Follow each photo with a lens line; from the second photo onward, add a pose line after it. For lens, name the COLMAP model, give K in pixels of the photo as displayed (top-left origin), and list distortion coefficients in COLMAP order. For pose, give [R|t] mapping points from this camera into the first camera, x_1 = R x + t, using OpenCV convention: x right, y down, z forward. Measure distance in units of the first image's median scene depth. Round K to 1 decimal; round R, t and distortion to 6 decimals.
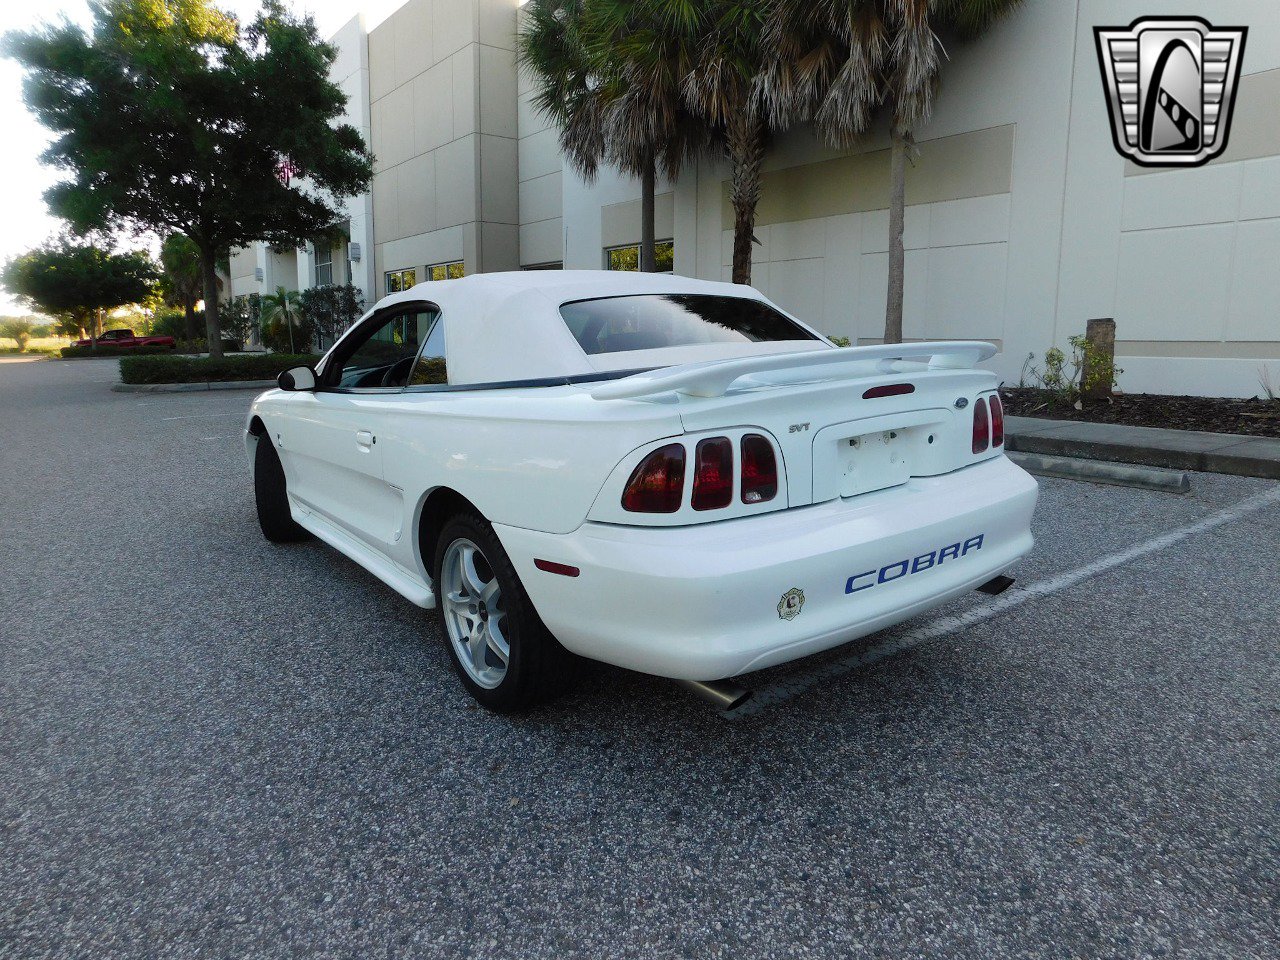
lens RADIAL K [[842.0, 0, 644.2], [0, 842.0, 460.5], [0, 0, 1]] dist [-0.070351, 0.055260]
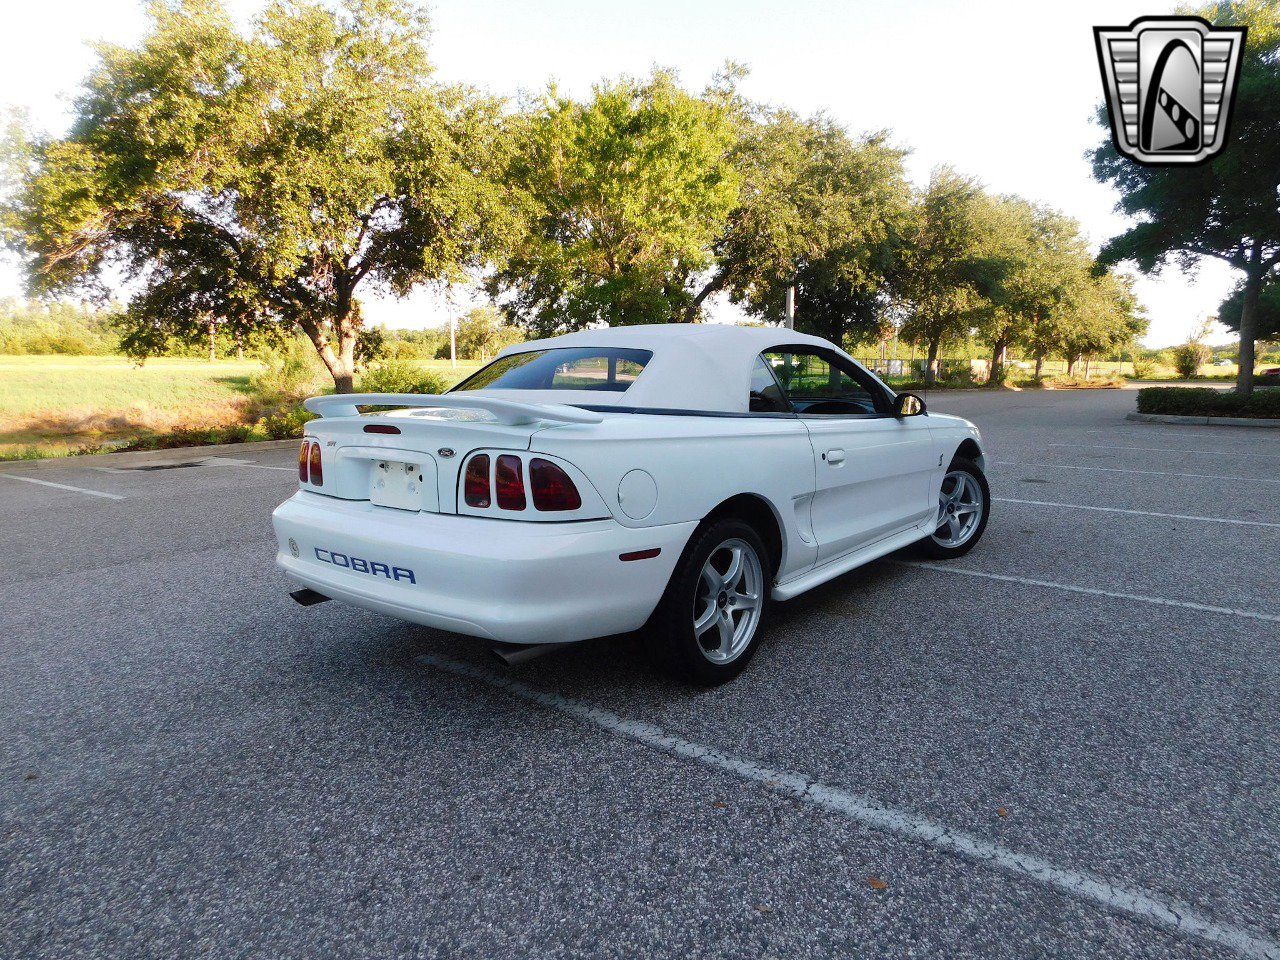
lens RADIAL K [[842.0, 0, 644.2], [0, 842.0, 460.5], [0, 0, 1]] dist [-0.070351, 0.055260]
pose [[0.246098, 0.127285, -0.960851, 1.090832], [-0.157274, 0.983446, 0.089996, -0.144193], [0.956400, 0.128969, 0.262042, 0.705701]]
